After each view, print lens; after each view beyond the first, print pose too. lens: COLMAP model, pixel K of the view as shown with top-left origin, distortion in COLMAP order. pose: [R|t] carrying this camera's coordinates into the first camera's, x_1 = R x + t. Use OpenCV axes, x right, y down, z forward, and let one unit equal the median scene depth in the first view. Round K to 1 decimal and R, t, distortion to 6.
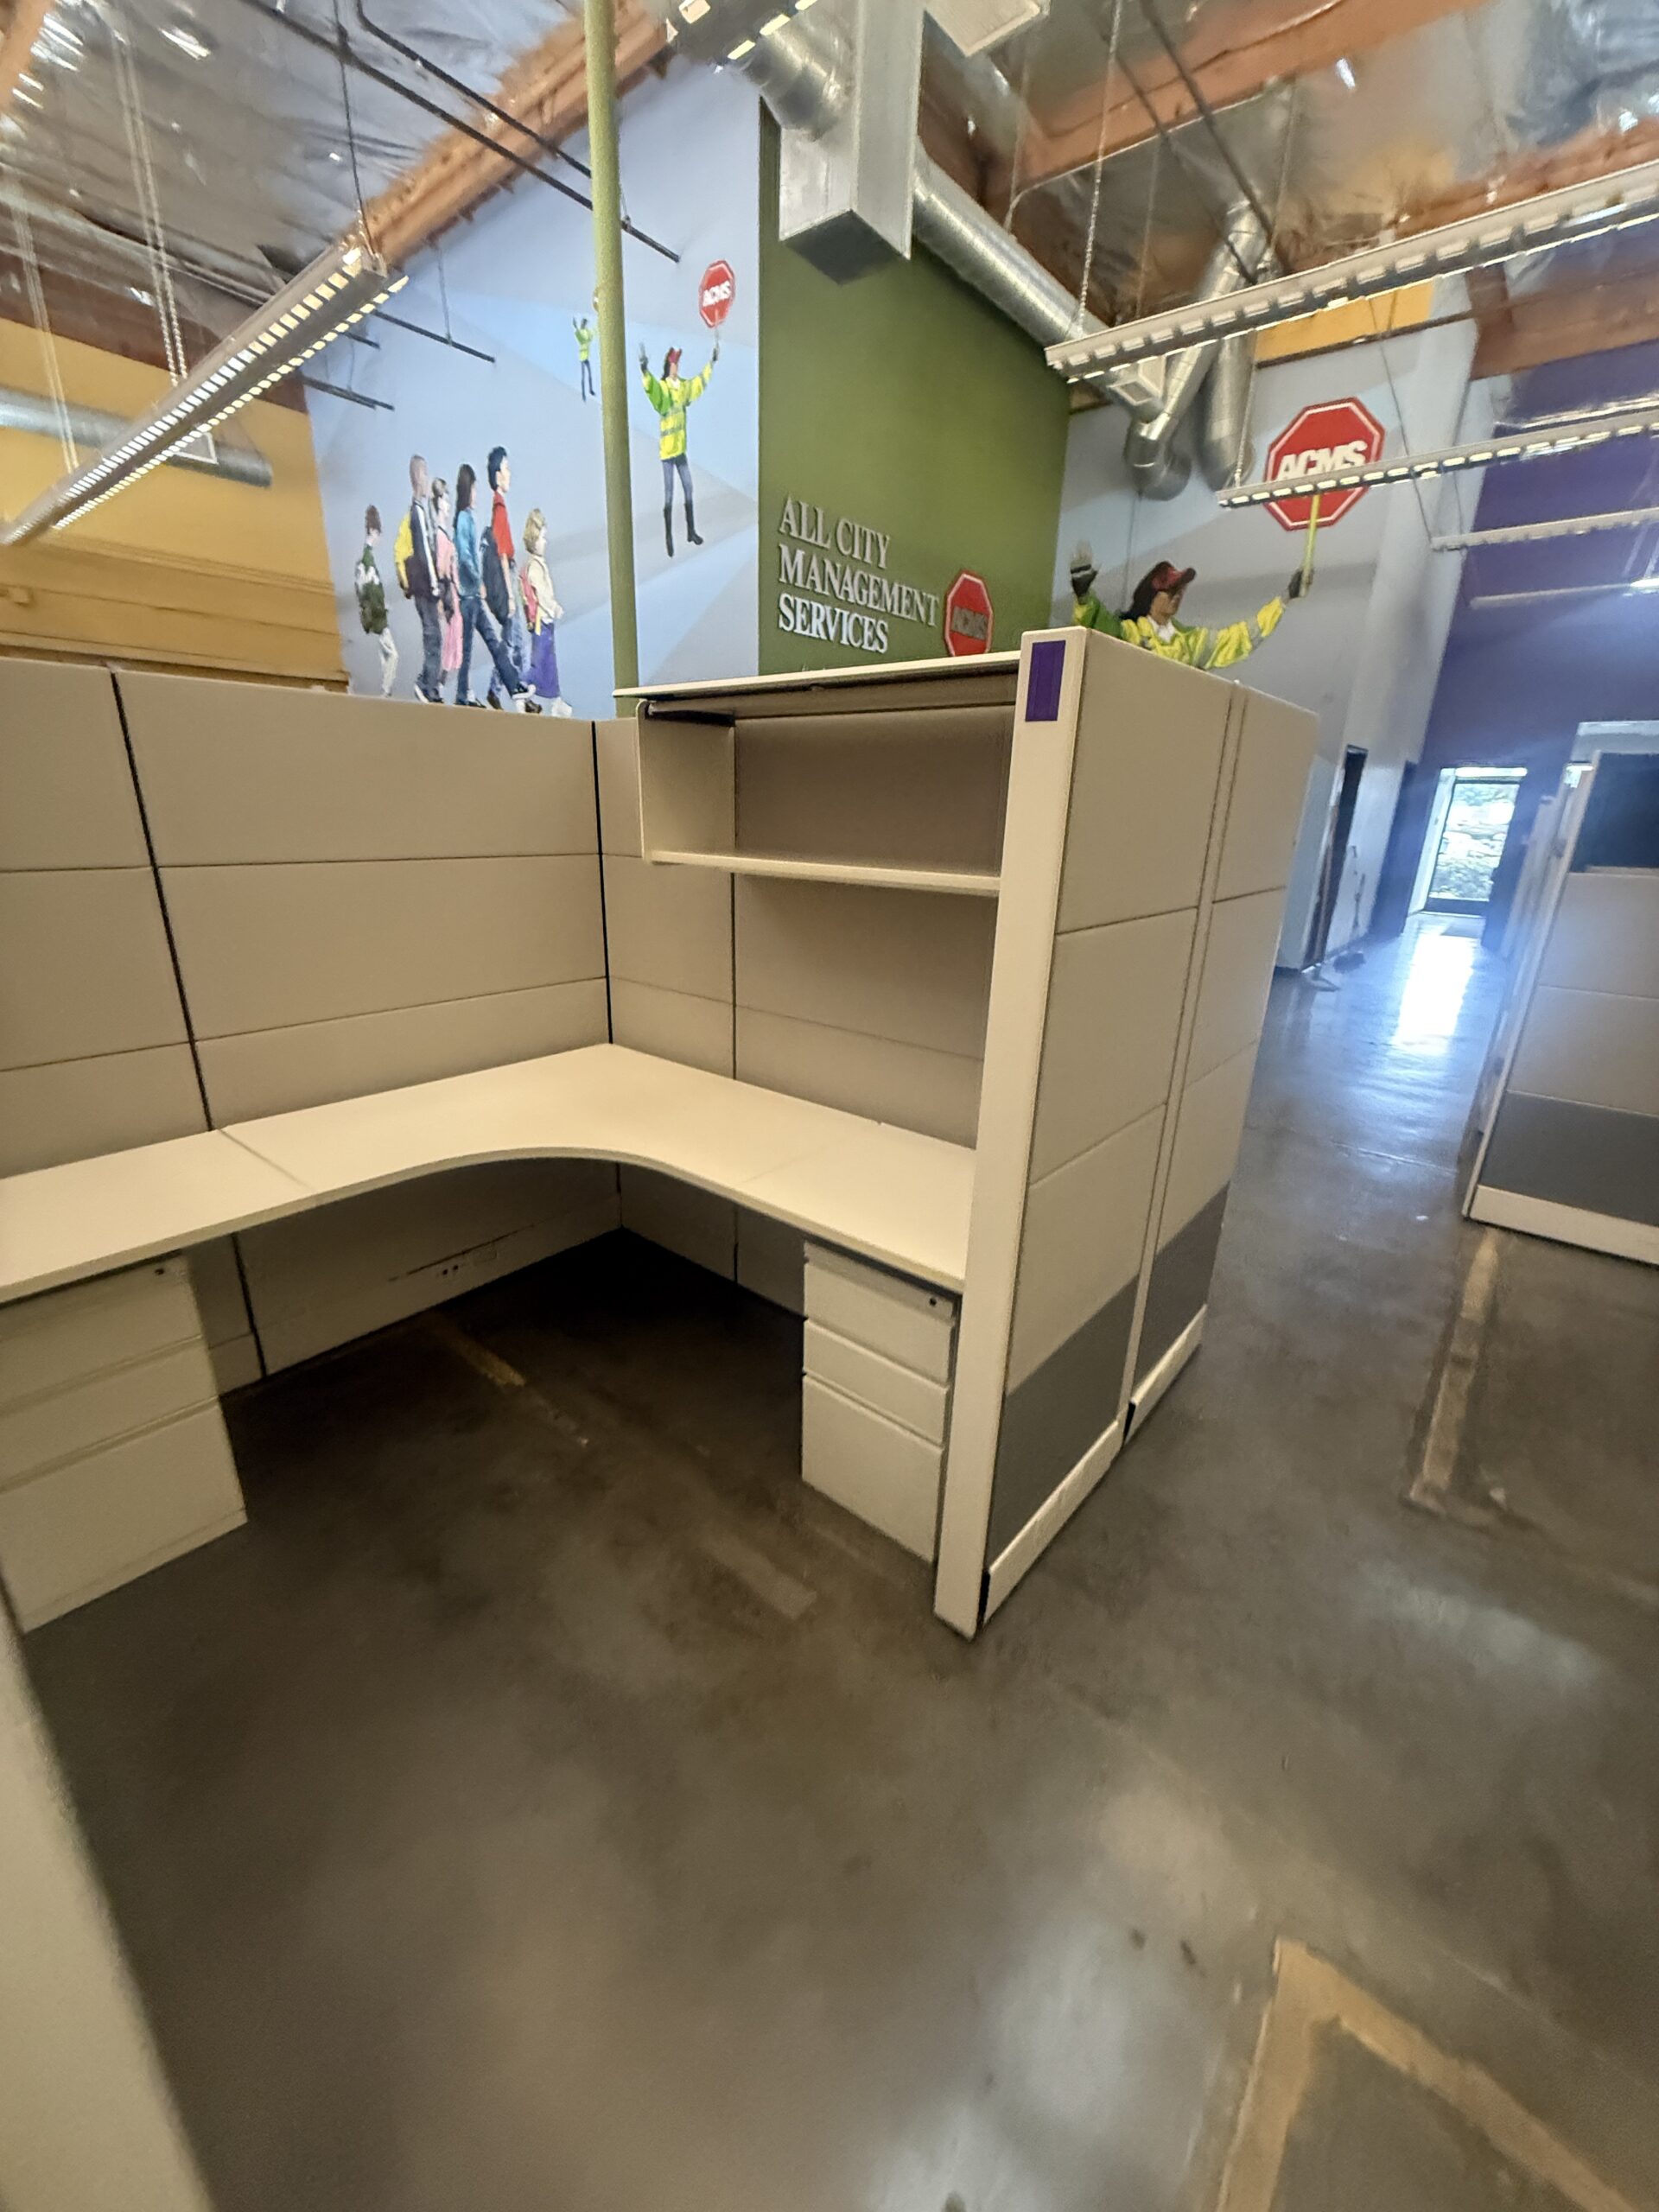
lens RADIAL K [[883.6, 0, 831.0], [0, 883.6, 1111.2], [0, 0, 1]] dist [0.003189, -0.000778]
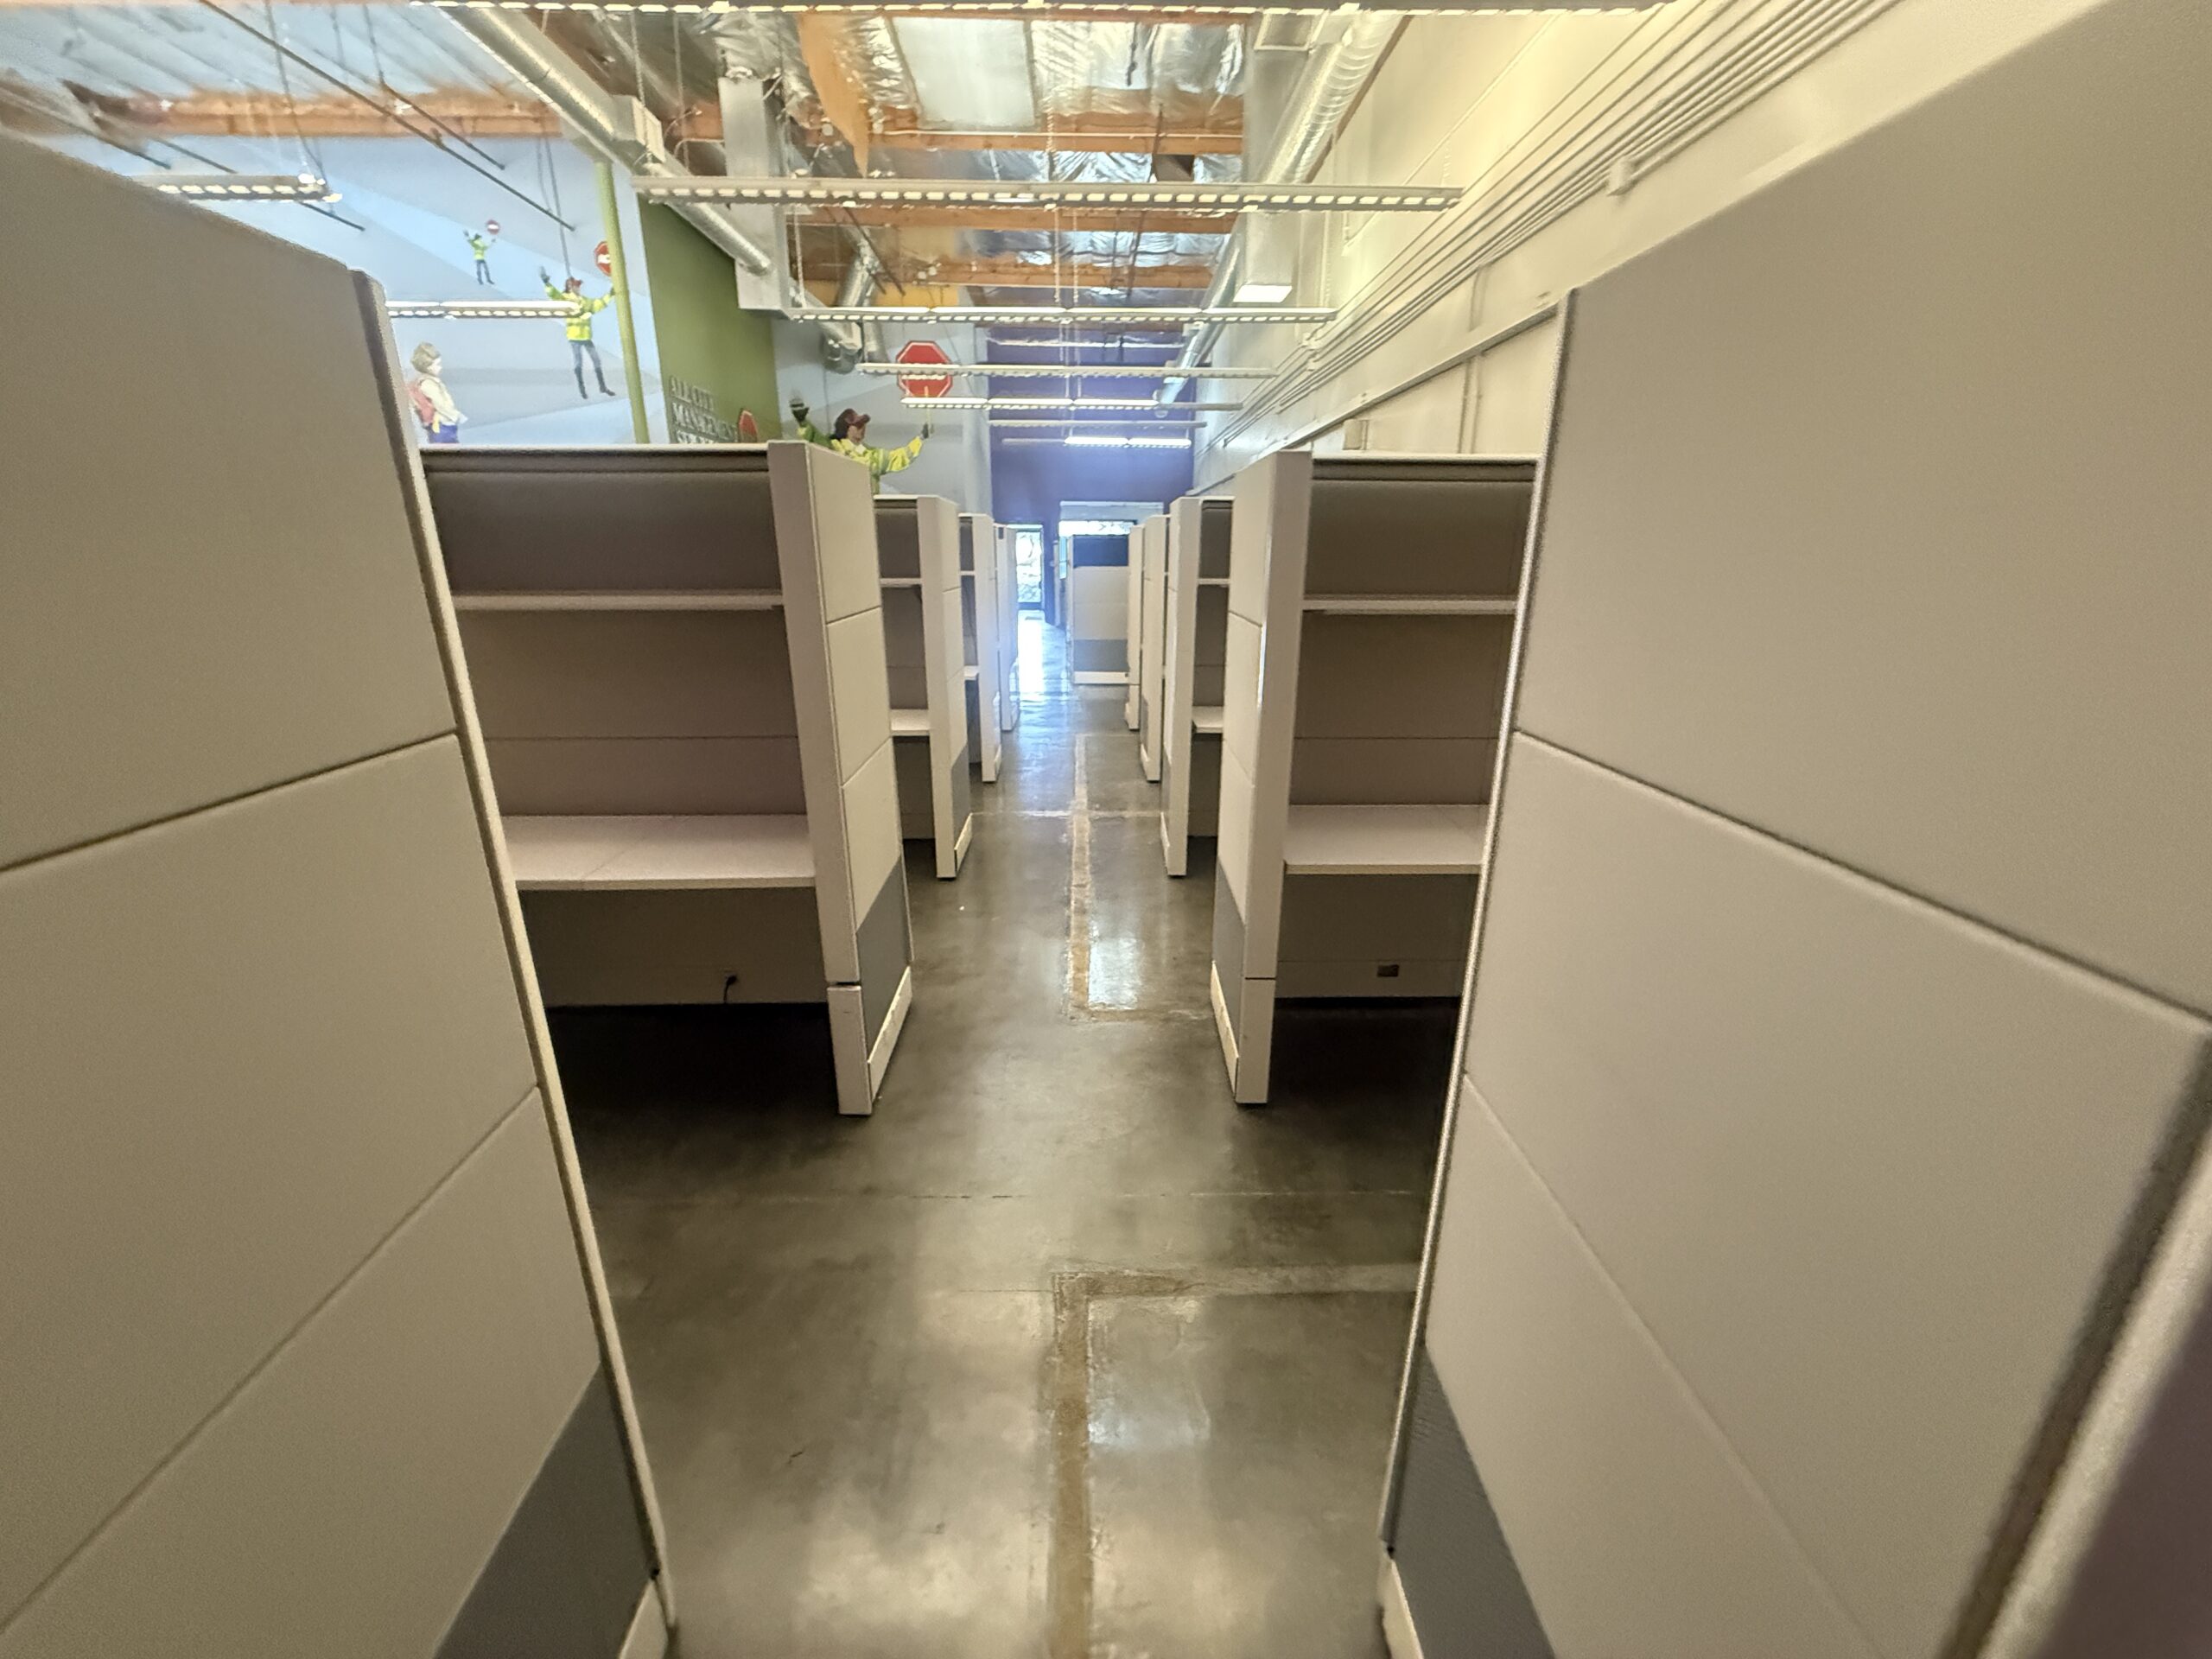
lens RADIAL K [[883.6, 0, 1098.5], [0, 883.6, 840.8], [0, 0, 1]] dist [0.003189, -0.000778]
pose [[0.761537, -0.220792, 0.609354, -0.519855], [0.228238, 0.971318, 0.066706, 0.202961], [-0.606605, 0.088279, 0.790087, -0.614454]]
